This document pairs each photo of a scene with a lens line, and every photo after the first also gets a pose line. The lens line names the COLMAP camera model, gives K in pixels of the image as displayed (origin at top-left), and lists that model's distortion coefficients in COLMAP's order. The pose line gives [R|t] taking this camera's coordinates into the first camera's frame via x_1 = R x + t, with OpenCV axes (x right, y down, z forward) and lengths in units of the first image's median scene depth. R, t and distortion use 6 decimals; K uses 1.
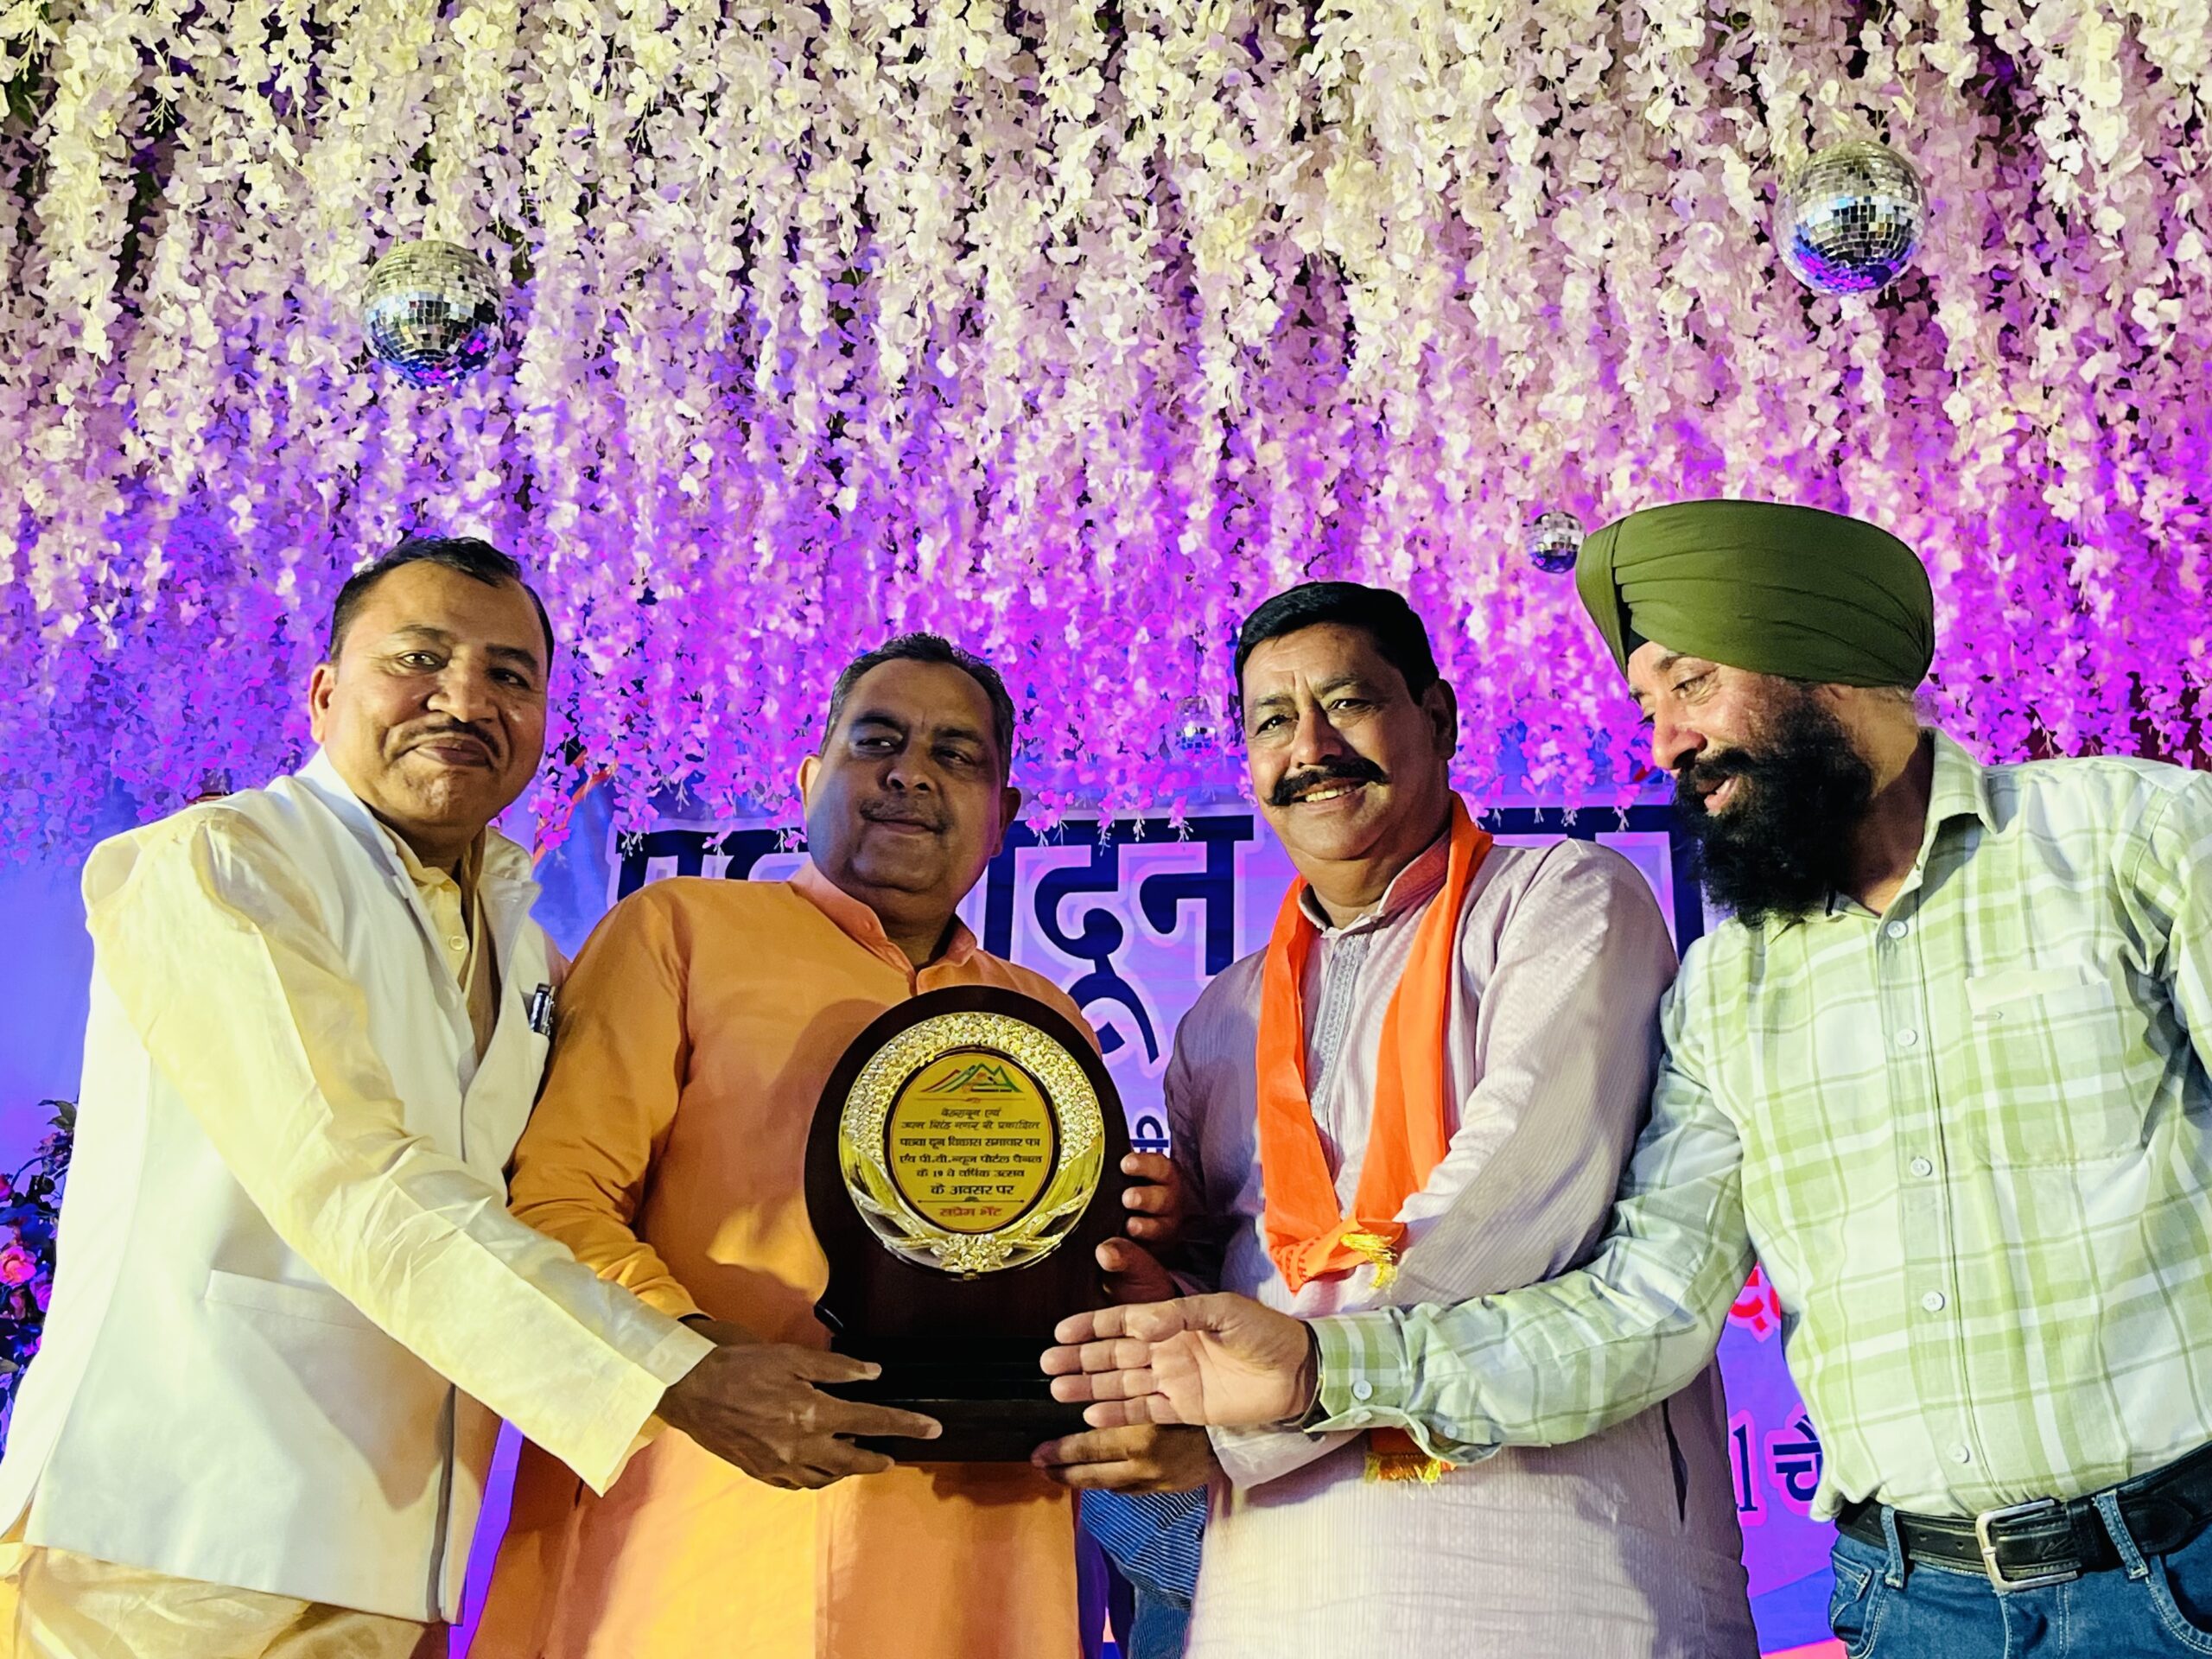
lens RADIAL K [[2862.3, 0, 1160.1], [0, 2862.3, 784.4], [0, 0, 1]] dist [0.116054, -0.417009]
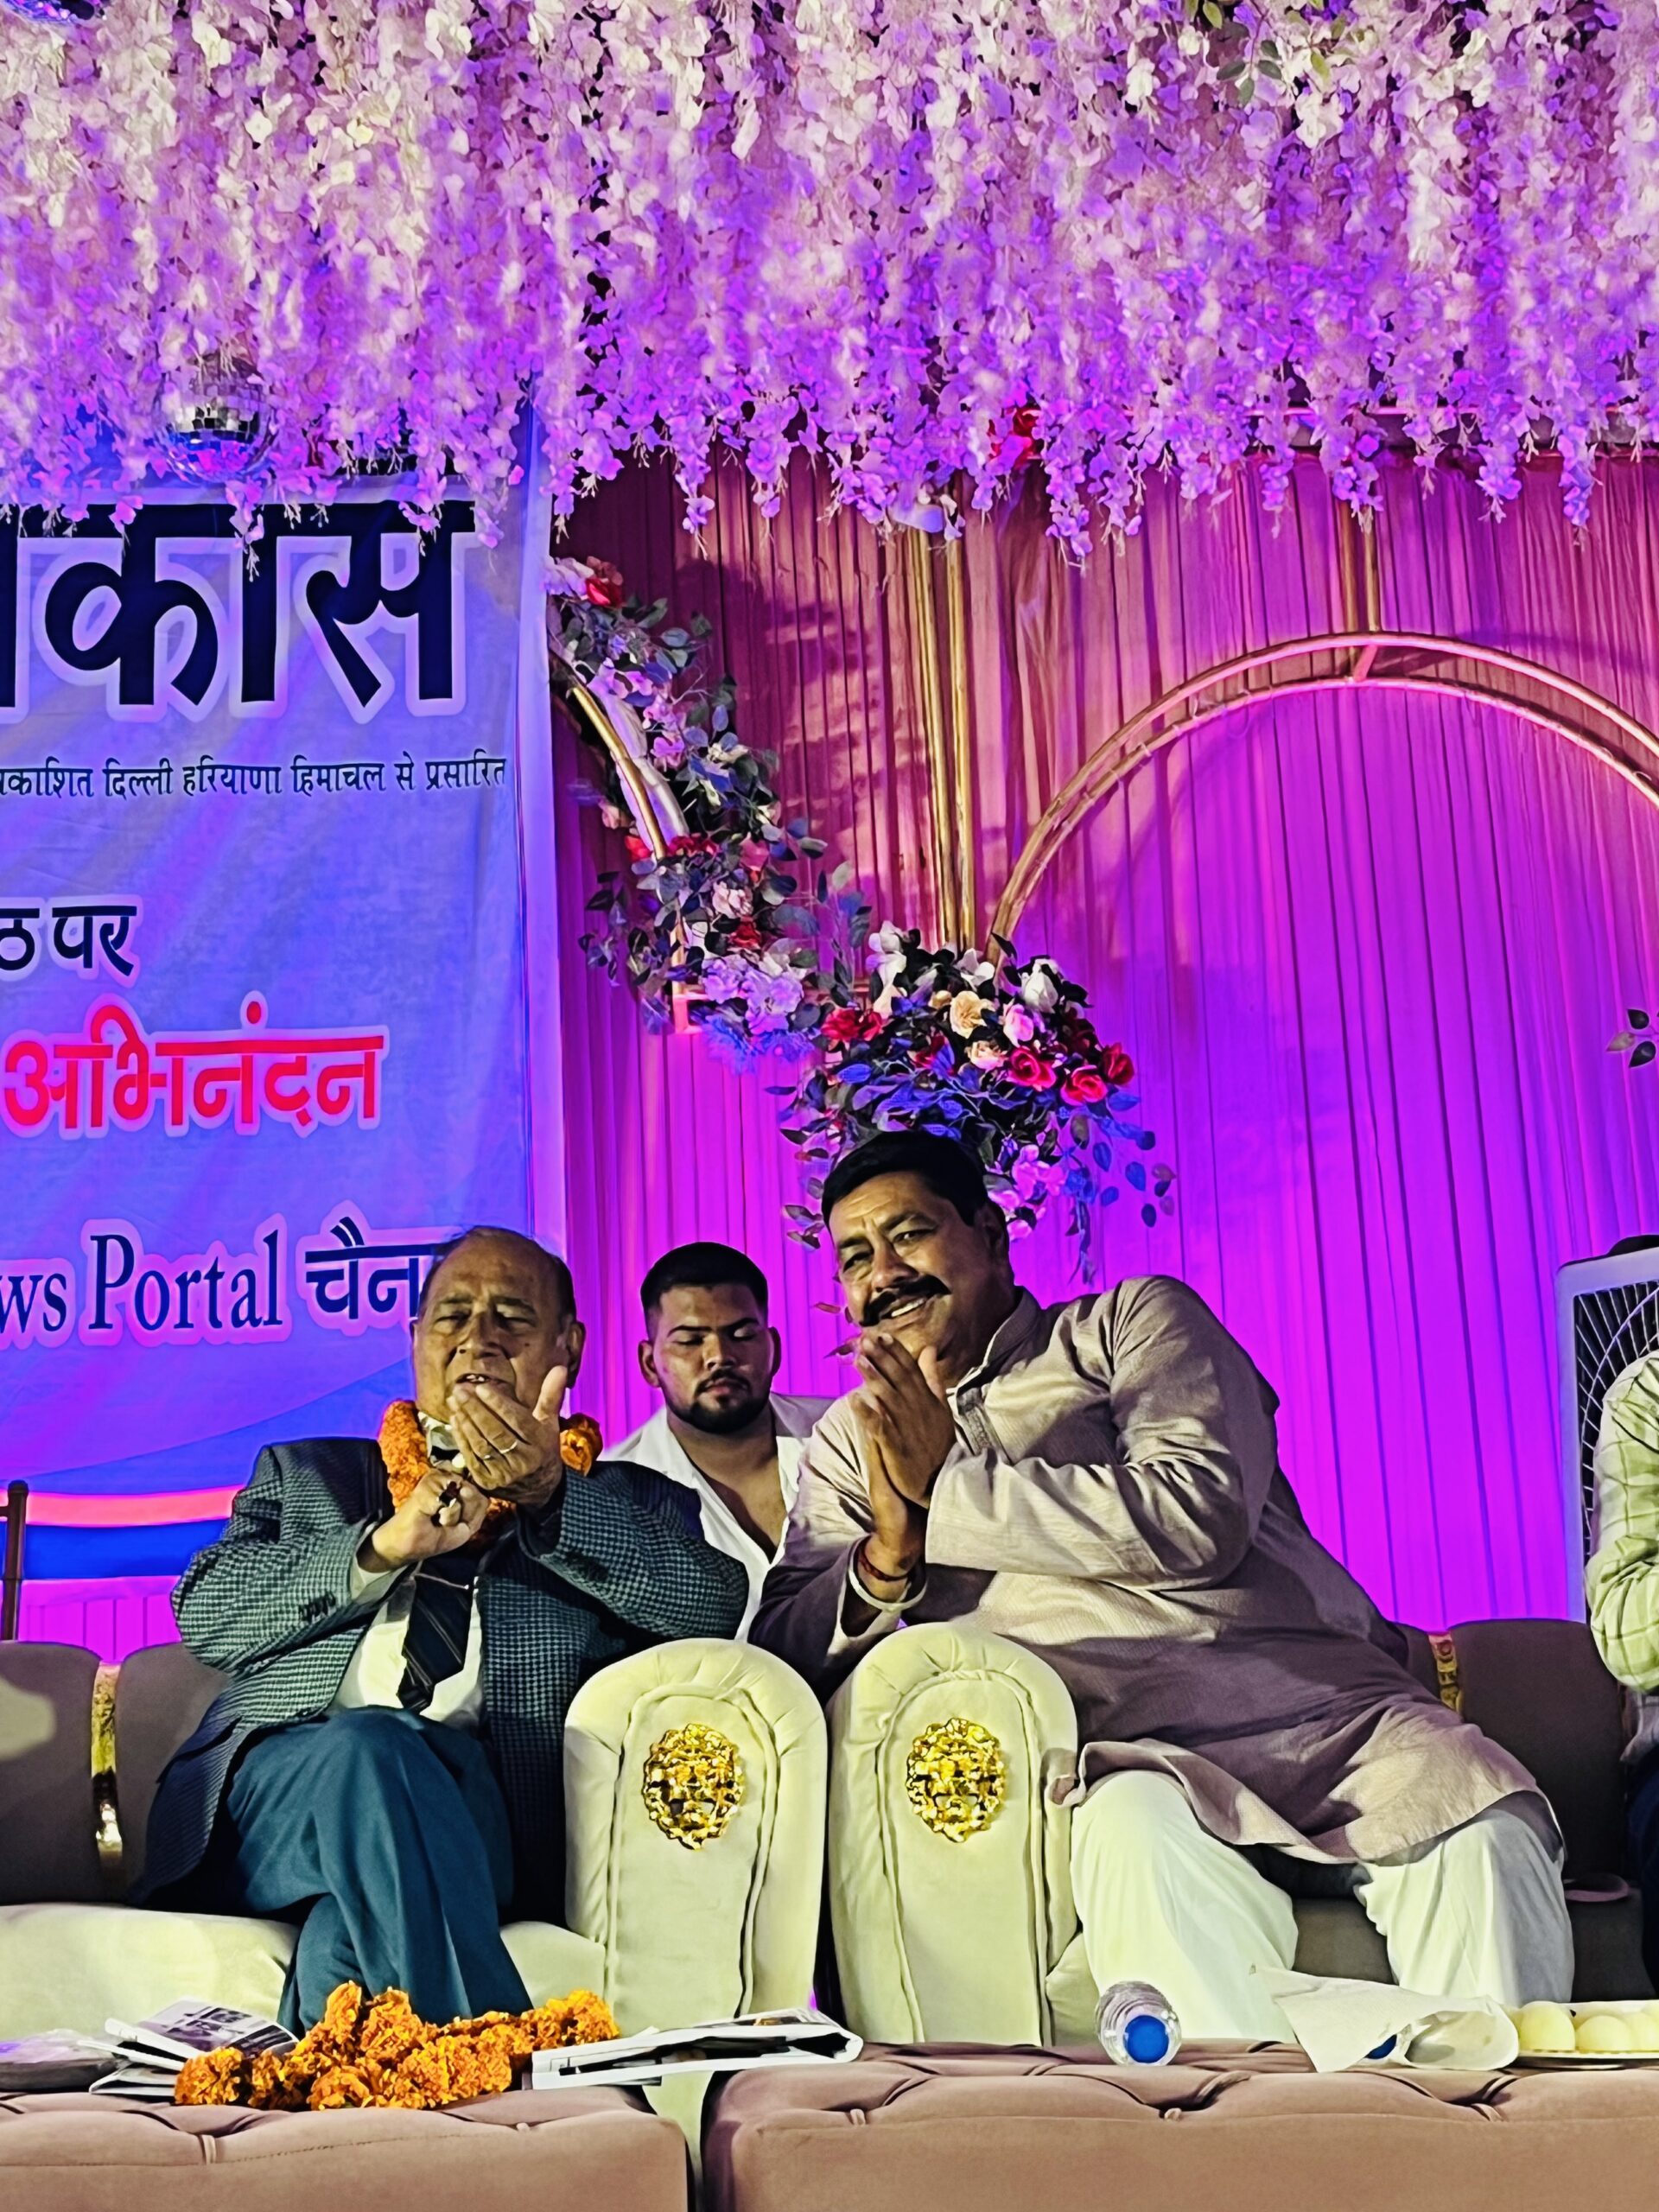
lens RADIAL K [[4076.1, 0, 865.8], [0, 4076.1, 1101.4], [0, 0, 1]] dist [0.204469, -0.946117]
pose [[0.990421, -0.007635, 0.137871, 0.262081], [-0.019449, 0.980803, 0.194026, -0.079786], [-0.136706, -0.194849, 0.971260, -0.295059]]
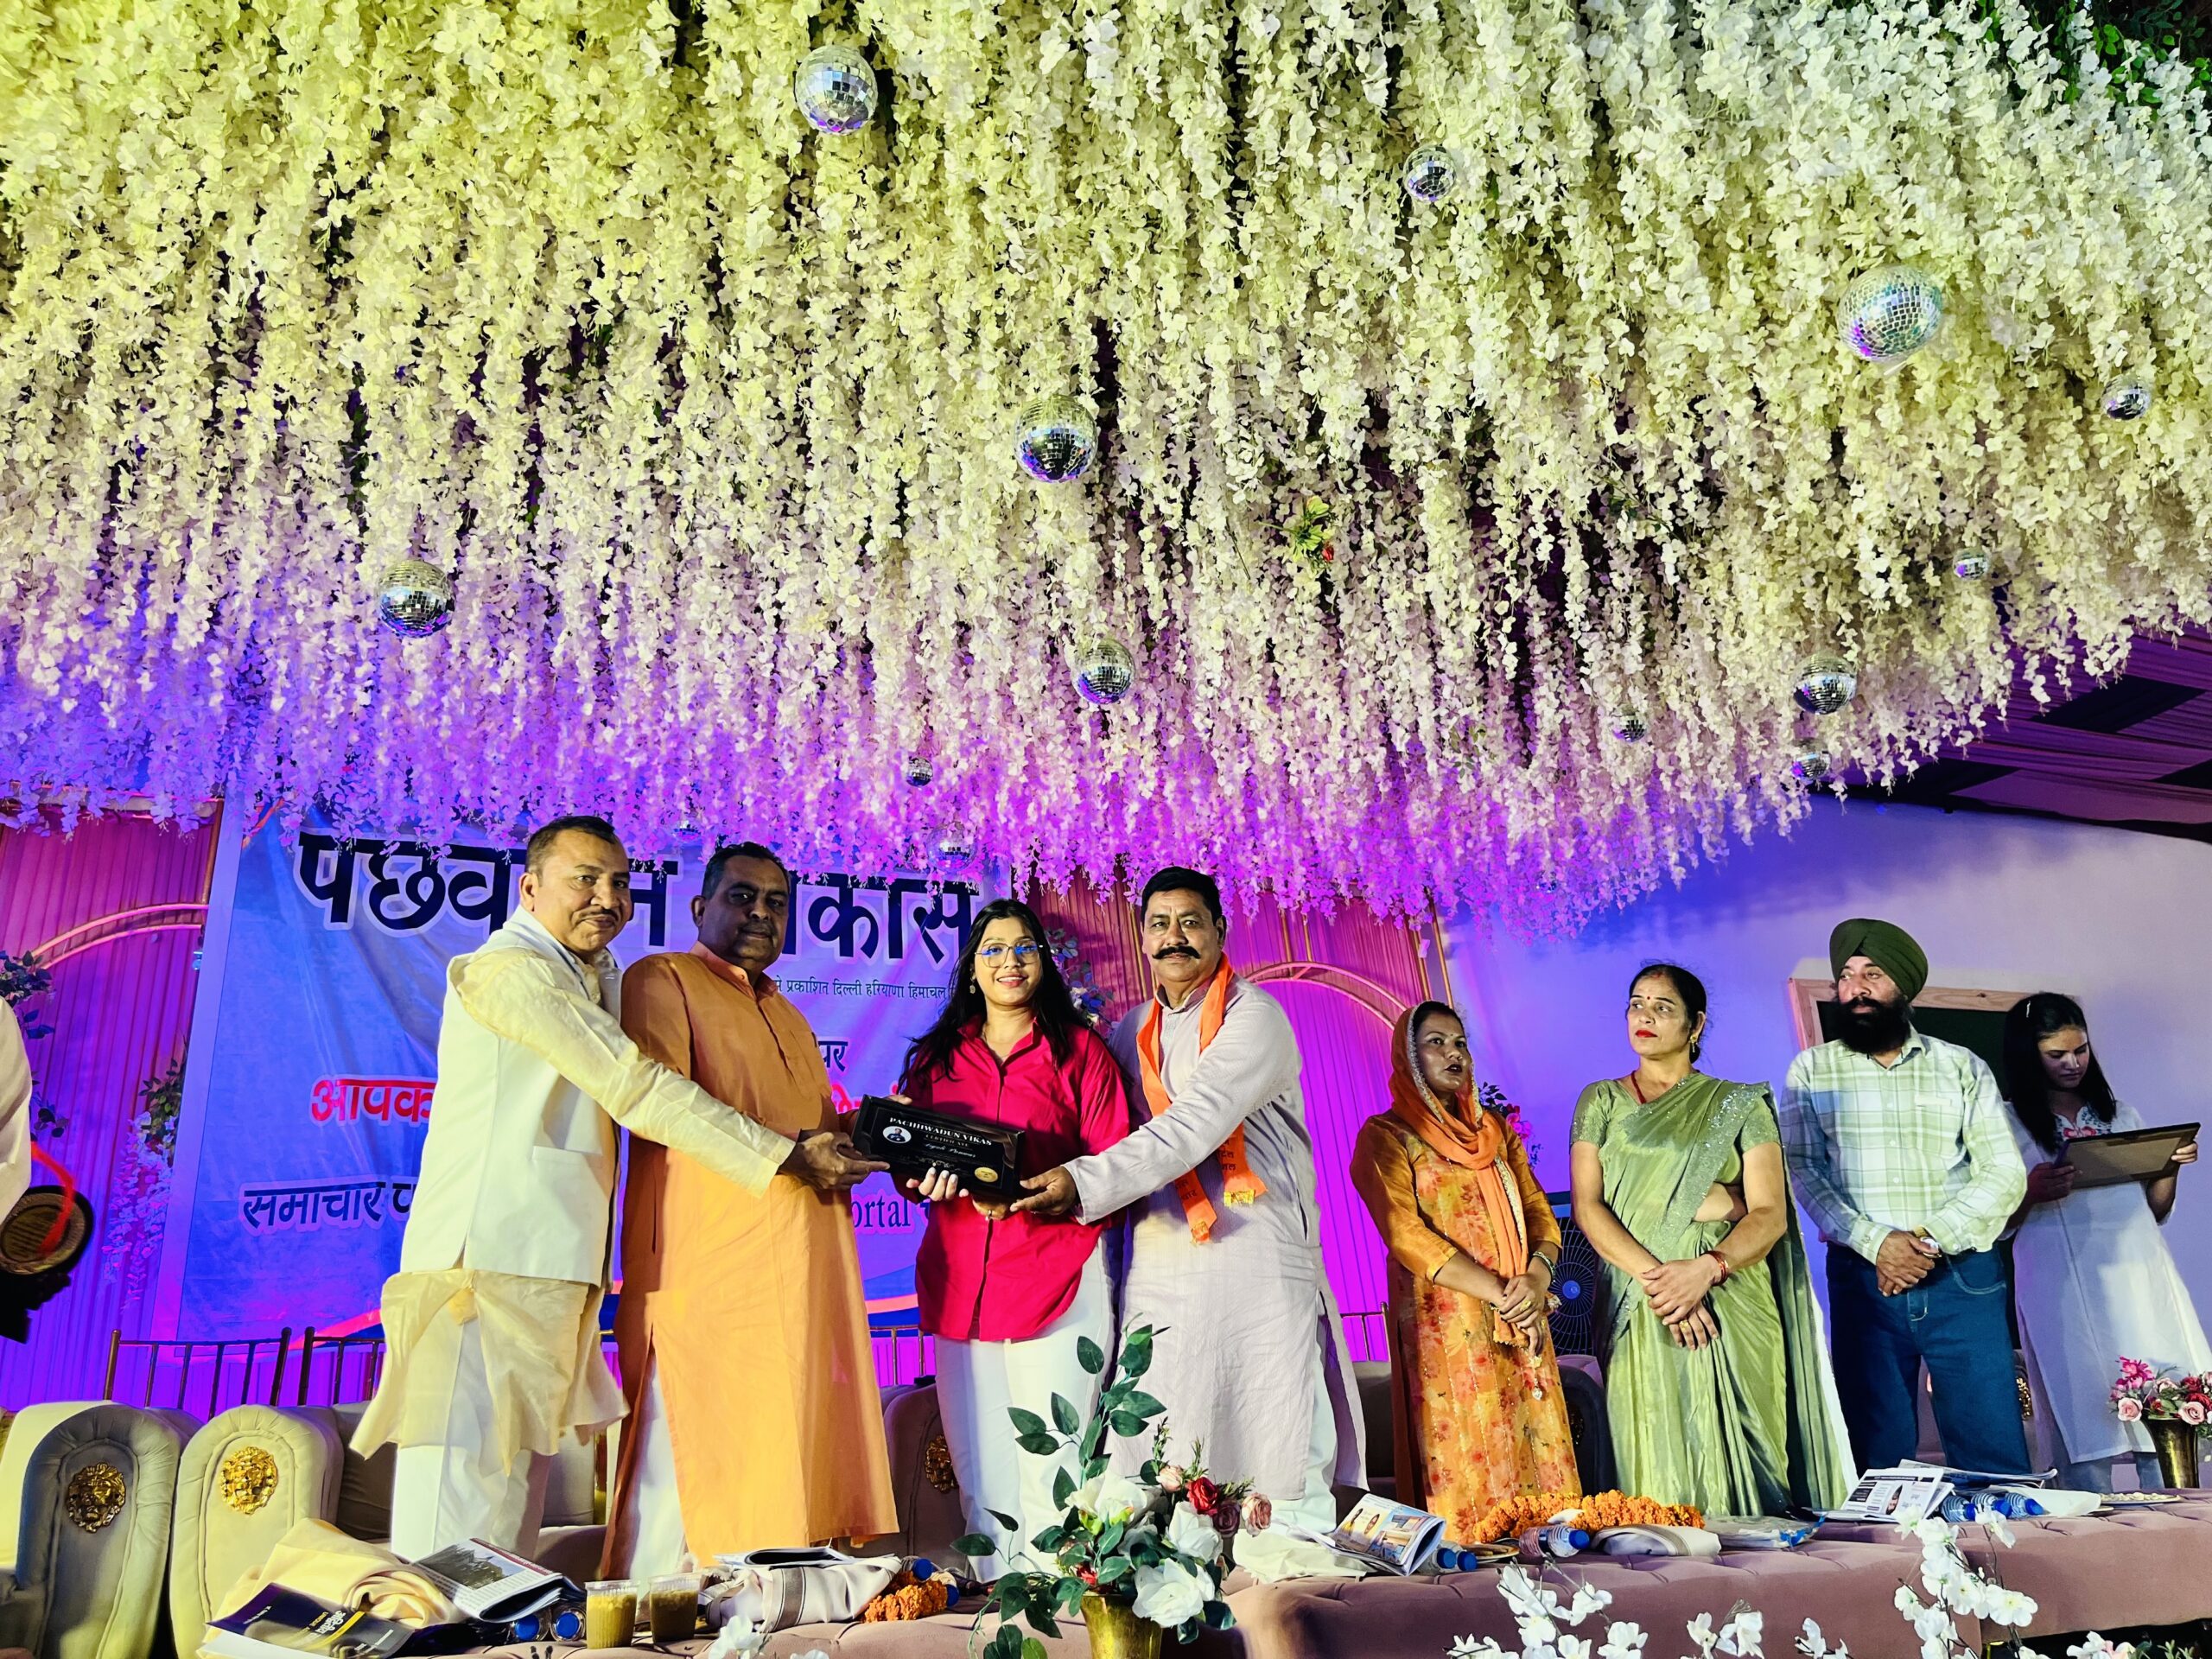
lens RADIAL K [[1687.7, 0, 1099.1], [0, 1687.7, 825.3], [0, 0, 1]] dist [0.056869, -0.065155]
pose [[0.899023, 0.107834, 0.424417, -0.274418], [-0.116751, 0.993148, -0.005027, -0.056145], [-0.422051, -0.045032, 0.905453, -0.187915]]
